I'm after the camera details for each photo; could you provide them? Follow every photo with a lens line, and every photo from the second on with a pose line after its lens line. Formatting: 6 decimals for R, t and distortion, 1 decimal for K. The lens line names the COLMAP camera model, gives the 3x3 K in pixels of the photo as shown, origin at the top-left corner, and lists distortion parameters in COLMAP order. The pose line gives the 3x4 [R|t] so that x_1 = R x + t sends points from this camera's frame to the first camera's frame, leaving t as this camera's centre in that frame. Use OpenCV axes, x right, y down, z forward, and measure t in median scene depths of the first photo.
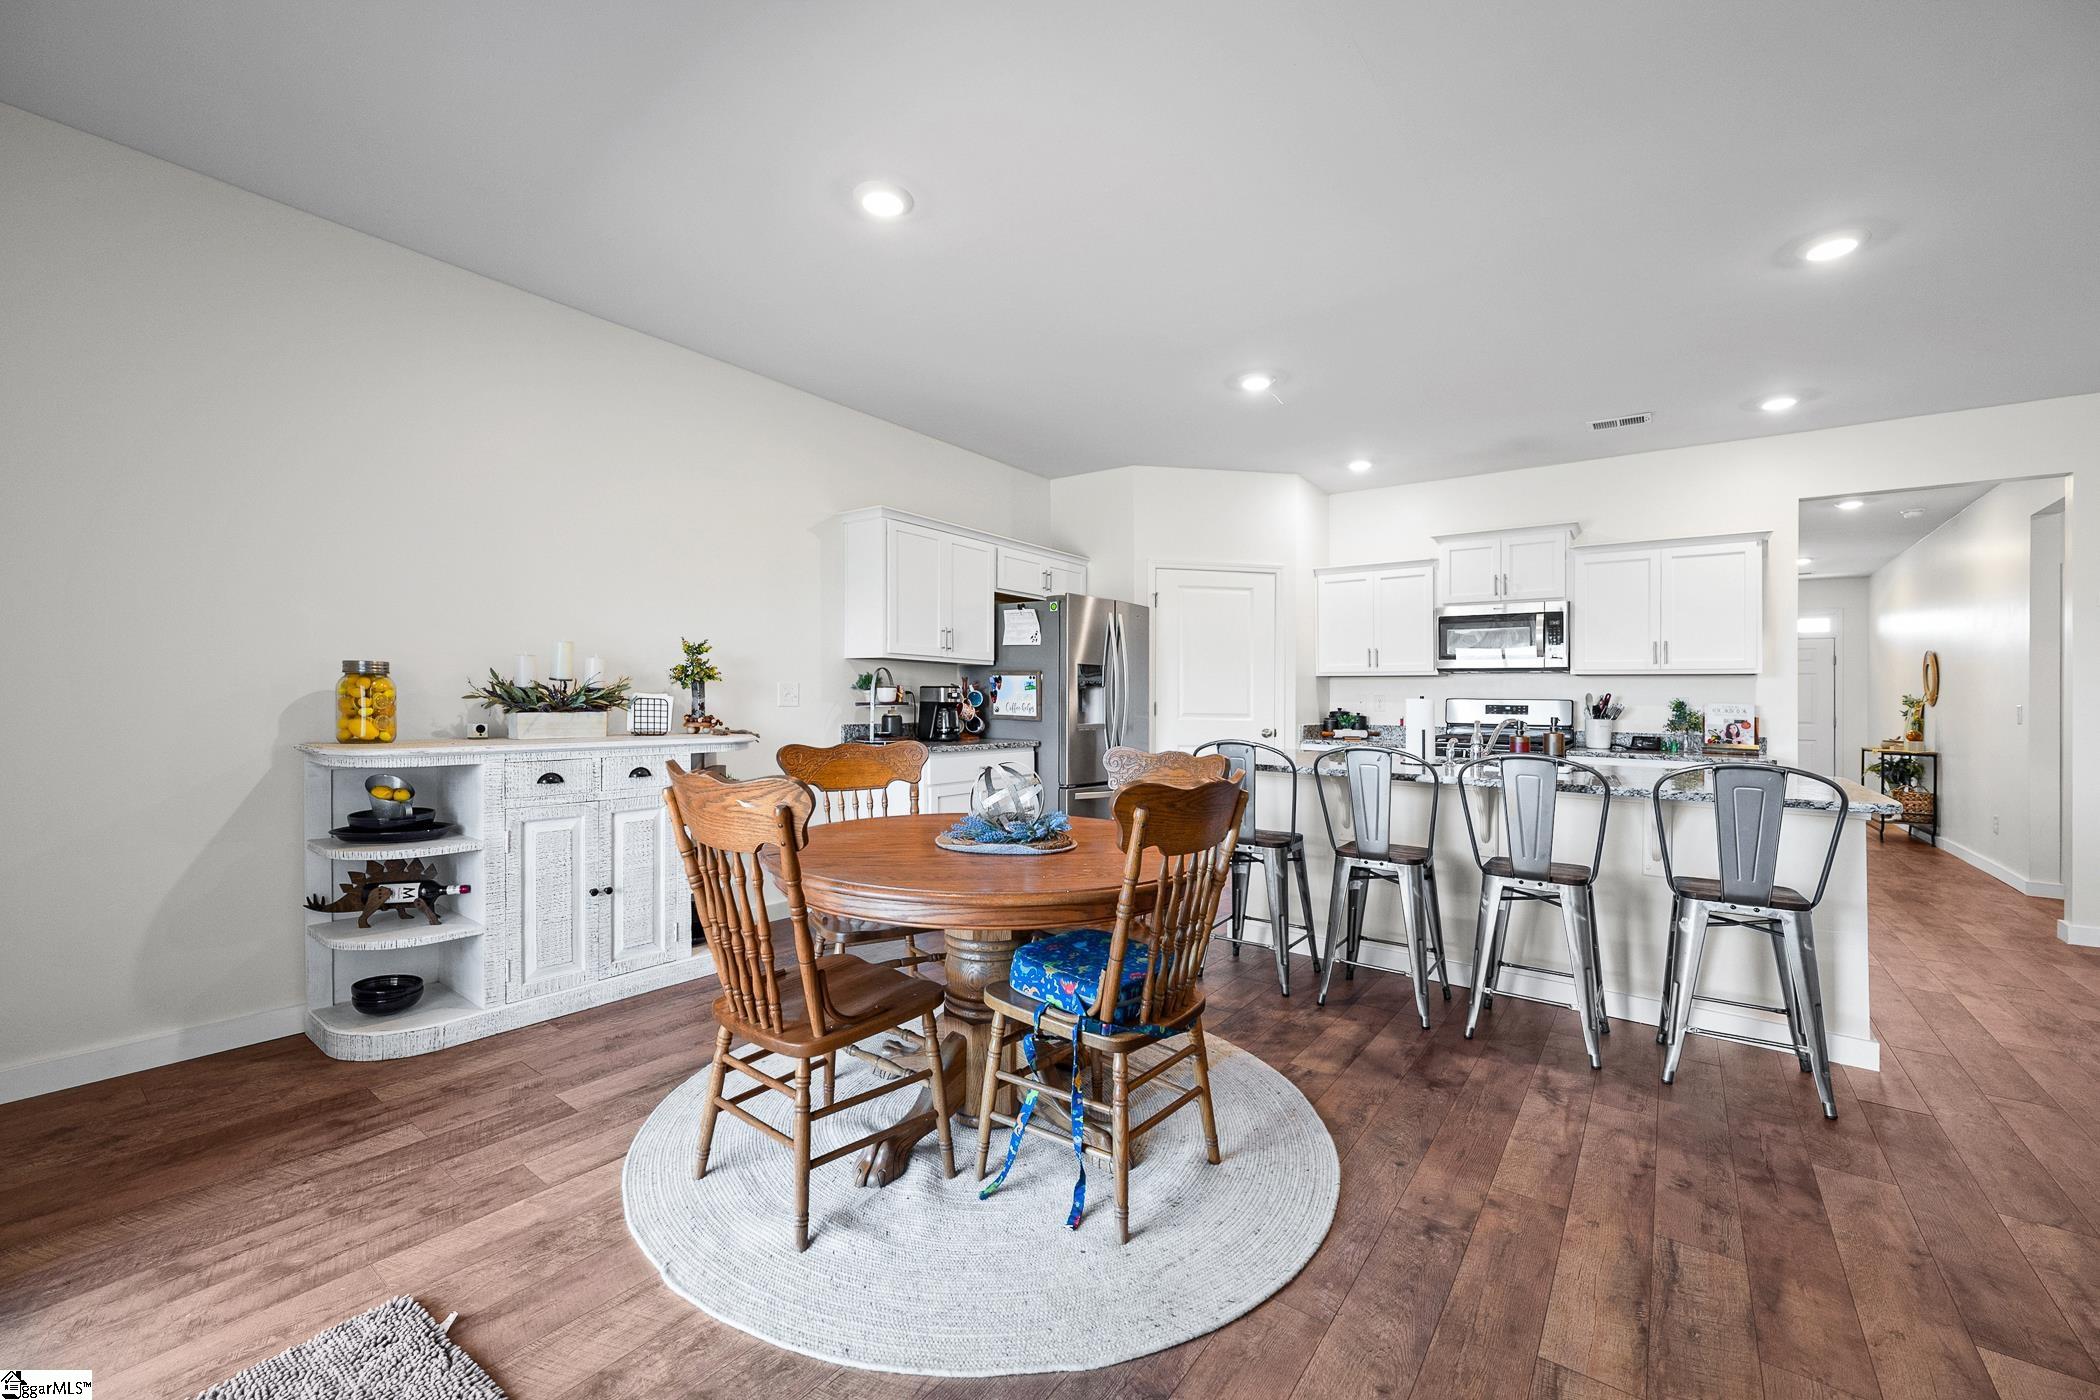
lens RADIAL K [[839.0, 0, 1050.0], [0, 839.0, 700.0], [0, 0, 1]] dist [-0.001194, -0.000078]
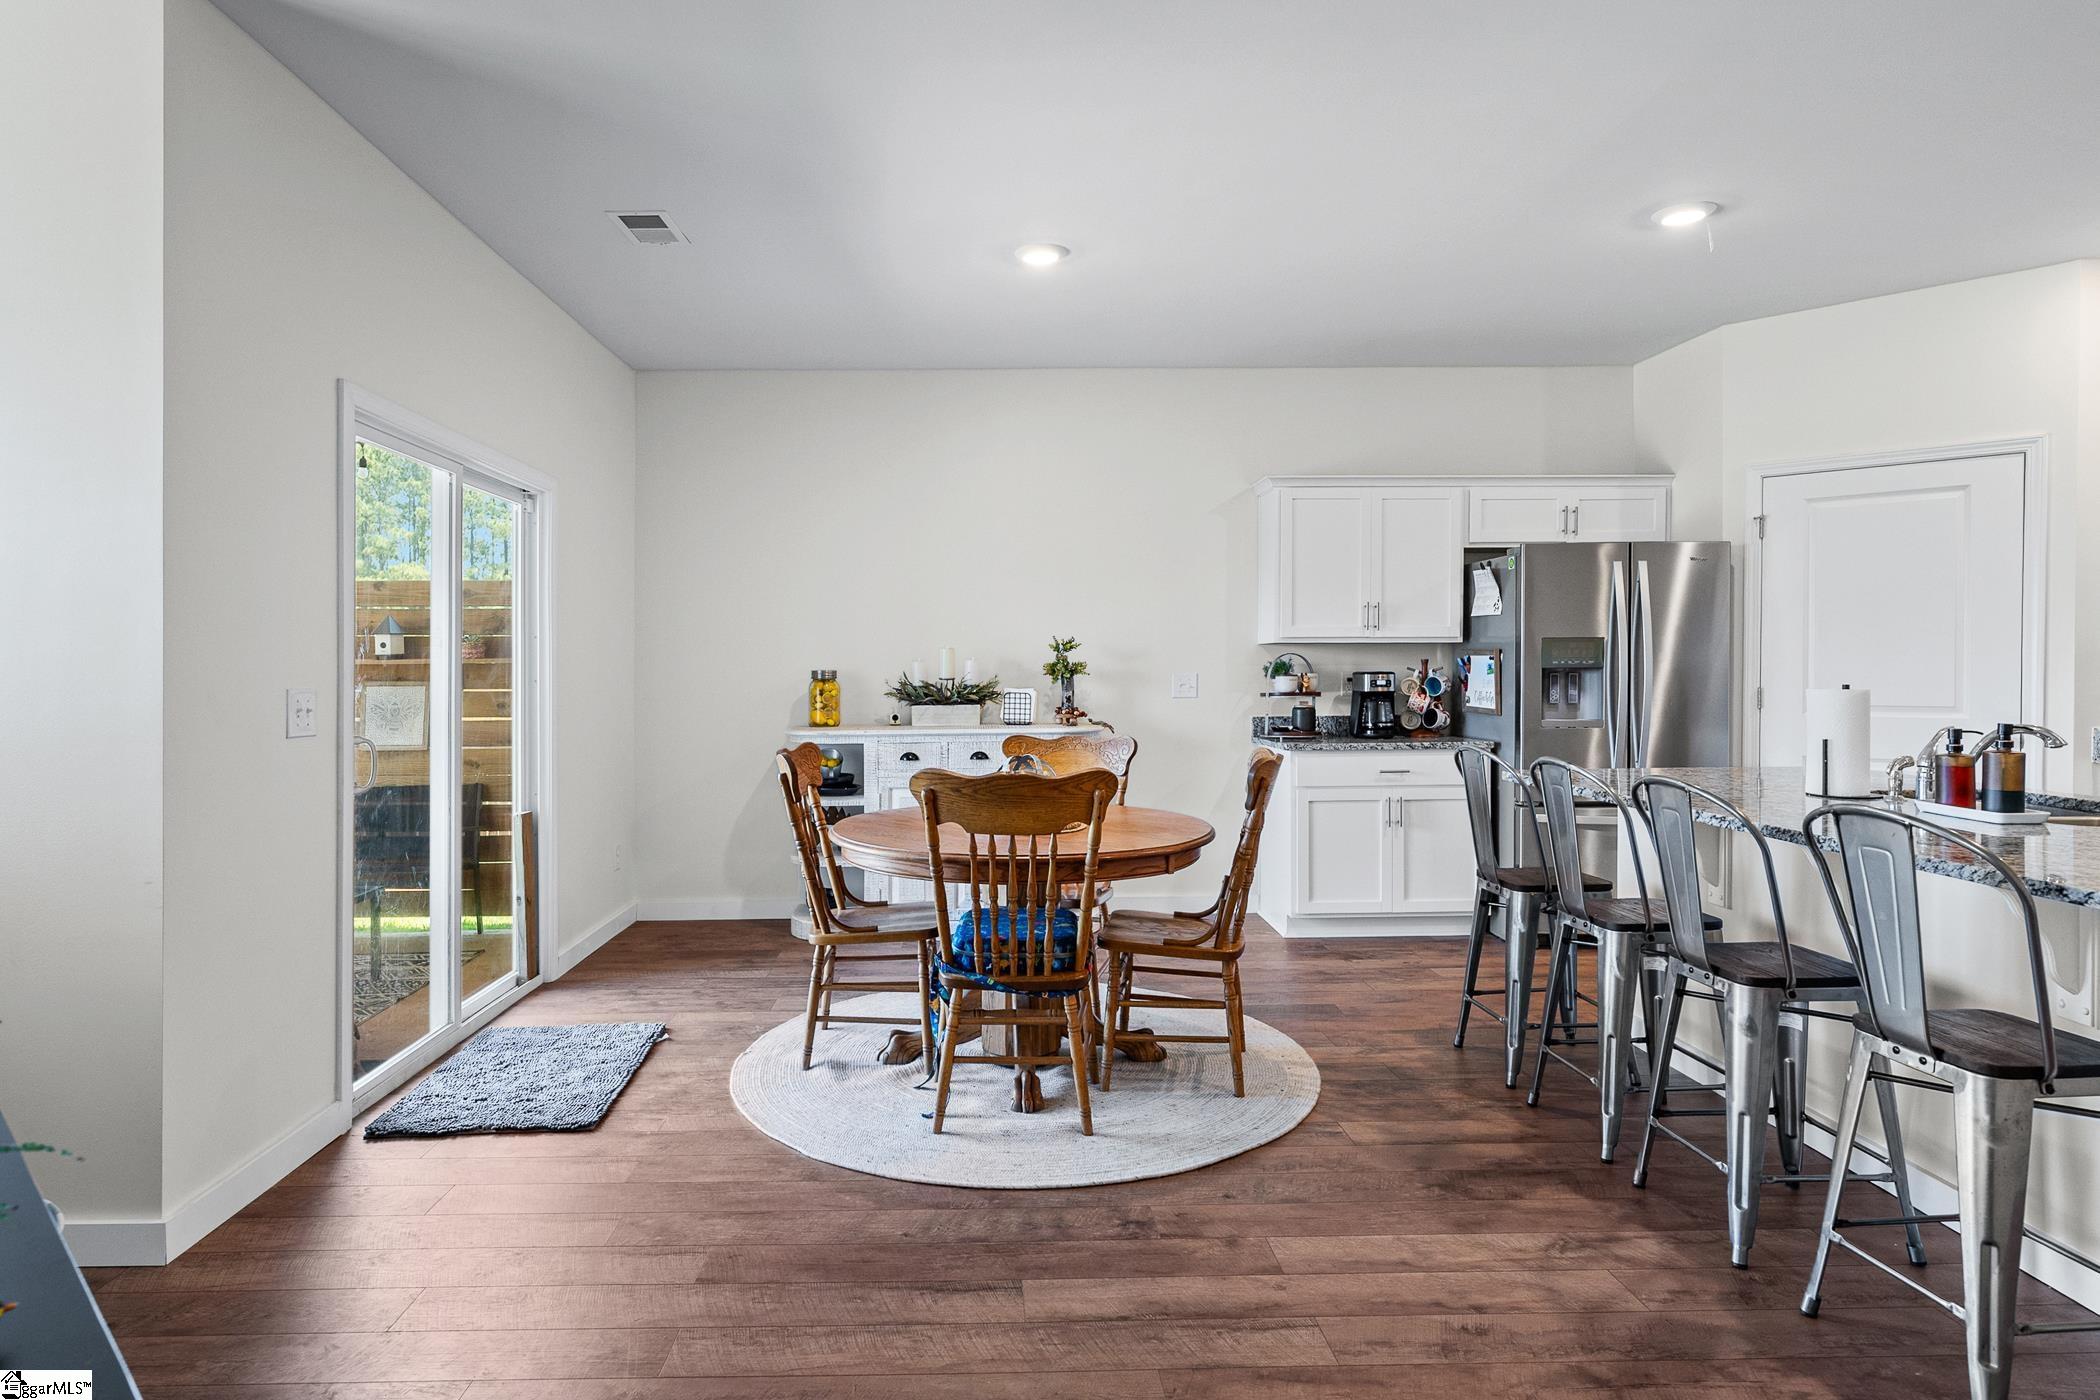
lens RADIAL K [[1152.9, 0, 989.6], [0, 1152.9, 667.0], [0, 0, 1]] dist [-0.006569, -0.001253]
pose [[0.617977, -0.019291, -0.785960, 0.518283], [0.015278, 0.999805, -0.012527, -0.012663], [0.786048, -0.004267, 0.618151, -0.004416]]
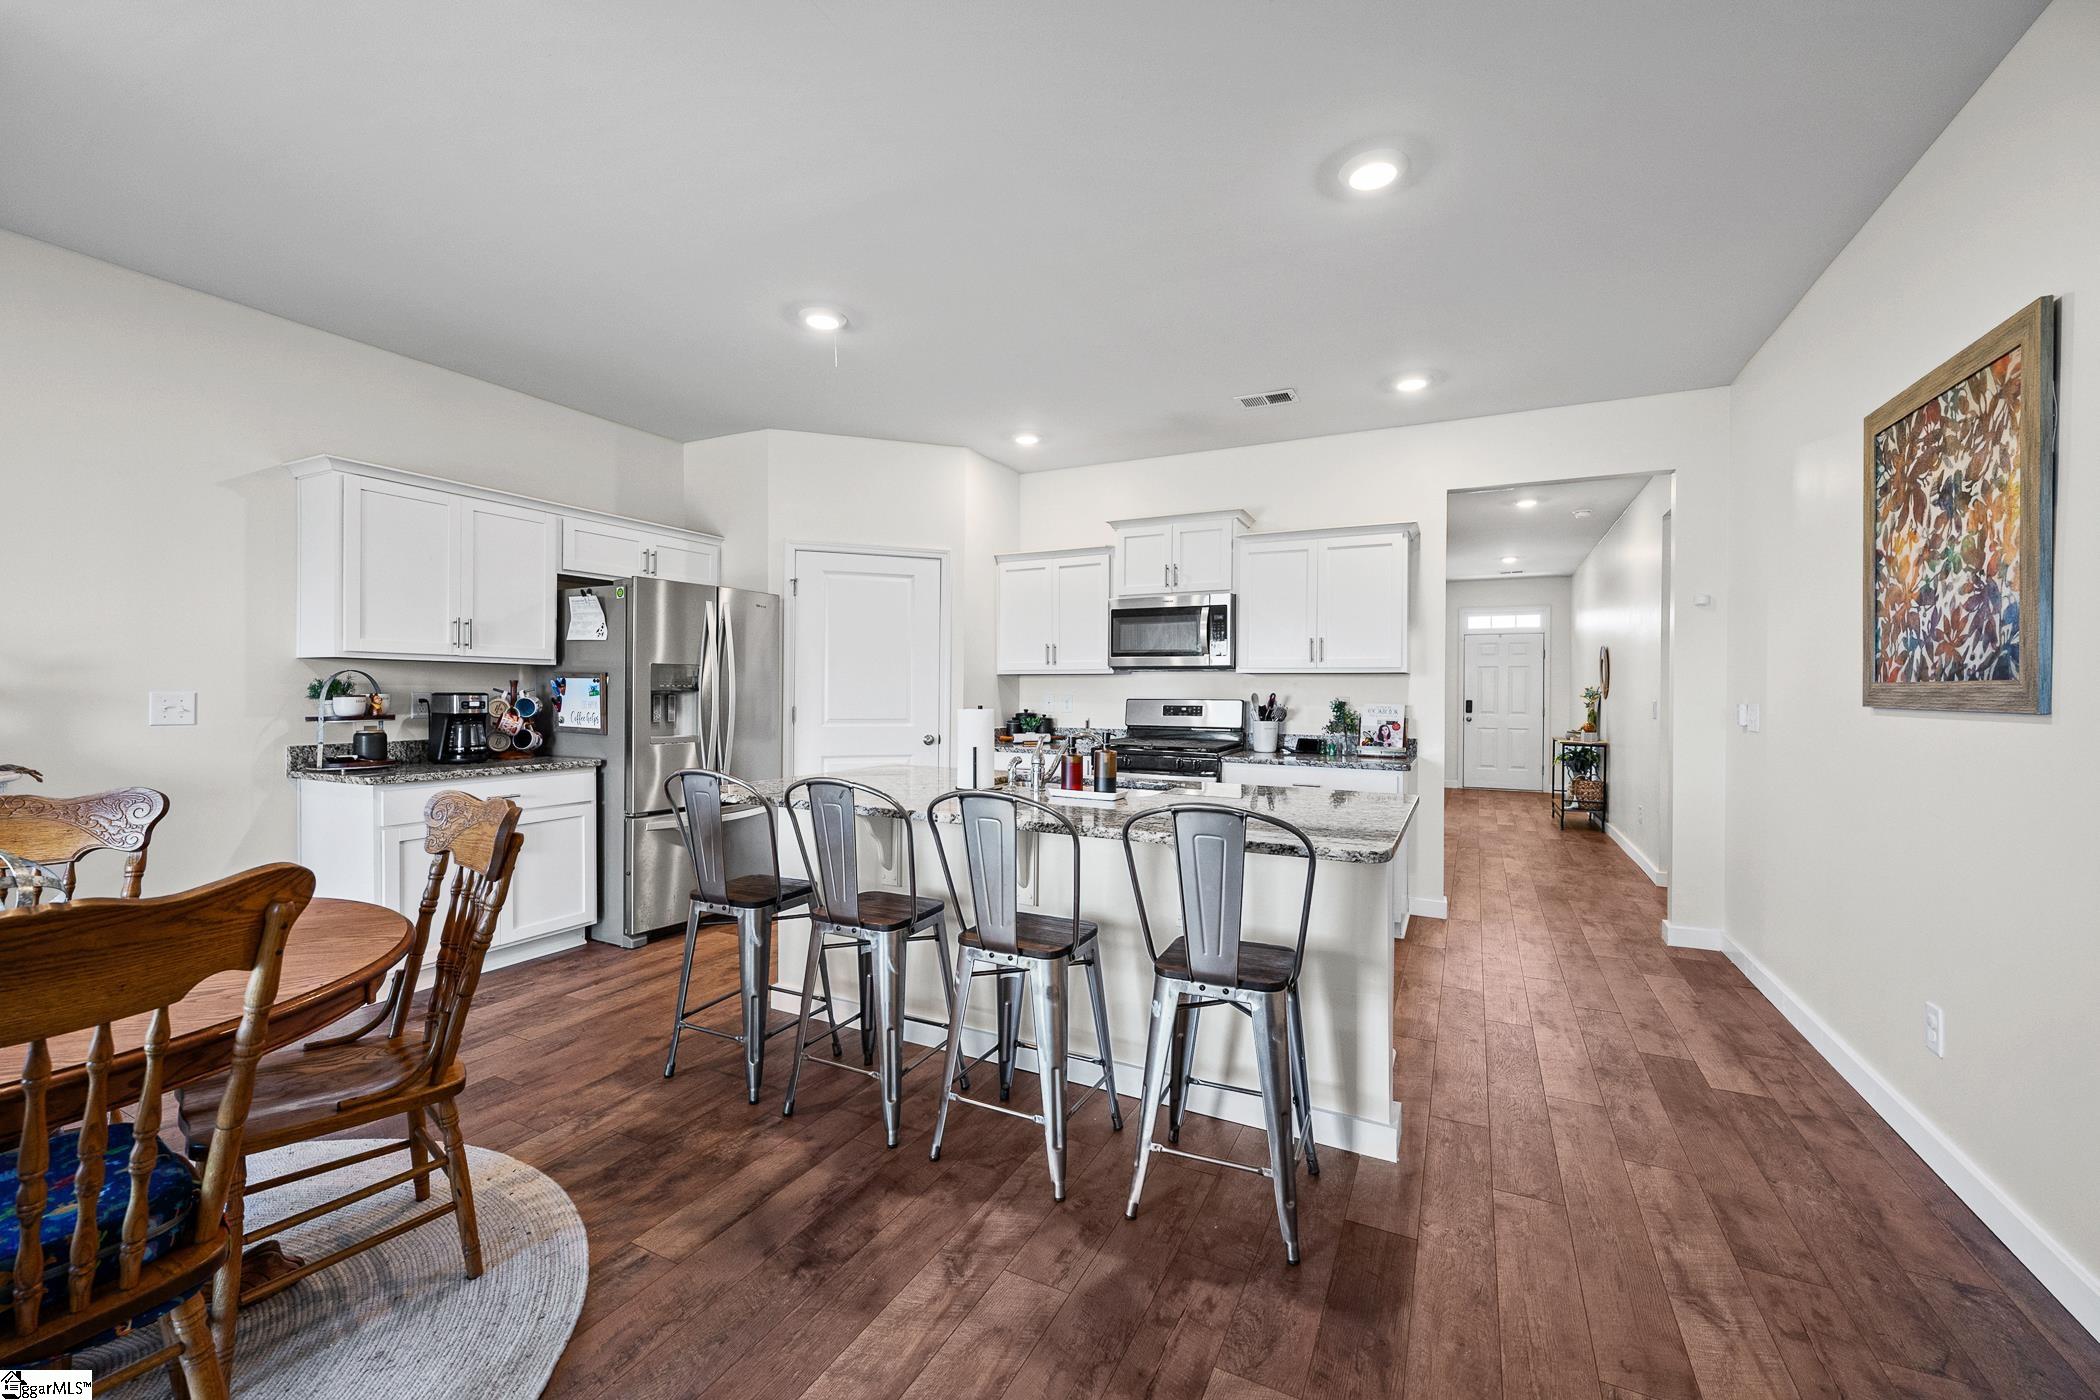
lens RADIAL K [[839.0, 0, 1050.0], [0, 839.0, 700.0], [0, 0, 1]] dist [-0.001194, -0.000078]
pose [[0.983902, -0.010284, 0.178413, 0.264193], [0.008310, 0.999896, 0.011808, -0.014102], [-0.178516, -0.010135, 0.983885, 0.129194]]
